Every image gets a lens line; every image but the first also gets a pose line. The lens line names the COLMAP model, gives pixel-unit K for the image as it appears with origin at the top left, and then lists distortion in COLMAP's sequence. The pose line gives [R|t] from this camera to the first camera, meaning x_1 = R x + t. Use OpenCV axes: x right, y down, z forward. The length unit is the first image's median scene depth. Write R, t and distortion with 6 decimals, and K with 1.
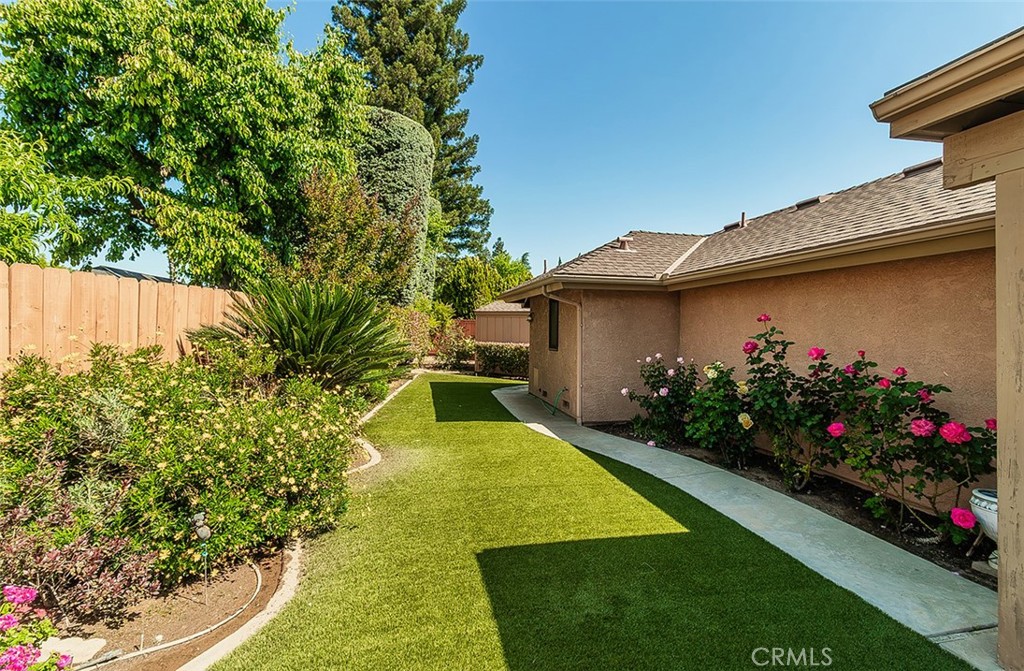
lens RADIAL K [[464.4, 0, 511.9], [0, 464.4, 328.5], [0, 0, 1]] dist [0.001107, -0.000701]
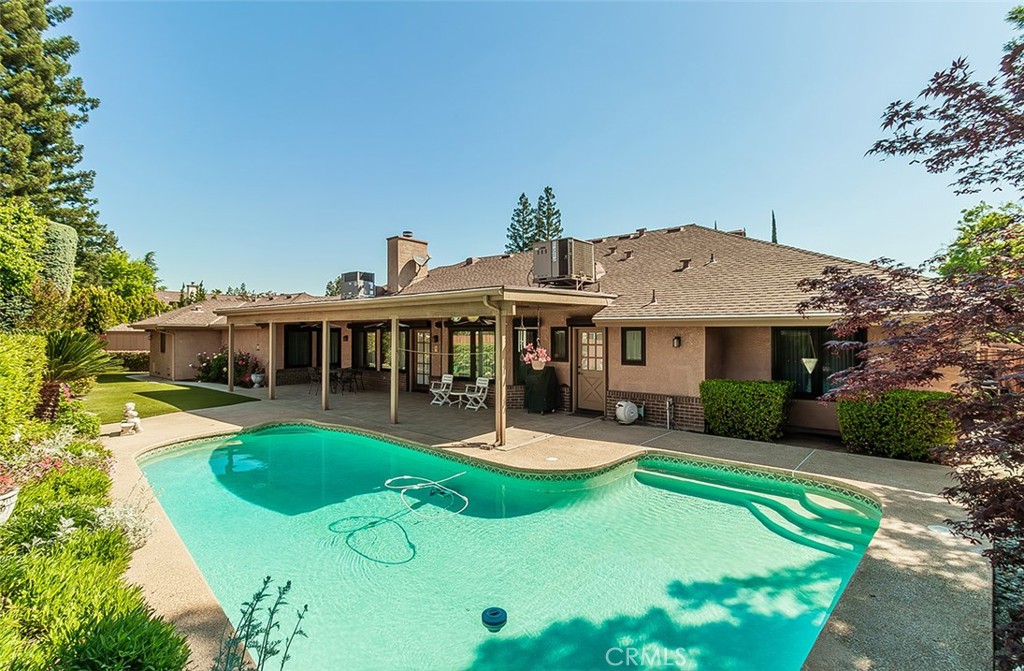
lens RADIAL K [[464.4, 0, 511.9], [0, 464.4, 328.5], [0, 0, 1]] dist [0.001107, -0.000701]
pose [[0.771925, -0.008073, 0.635662, -0.015123], [0.011637, 0.999931, -0.001432, -0.021376], [-0.635607, 0.008503, 0.771966, -0.779701]]
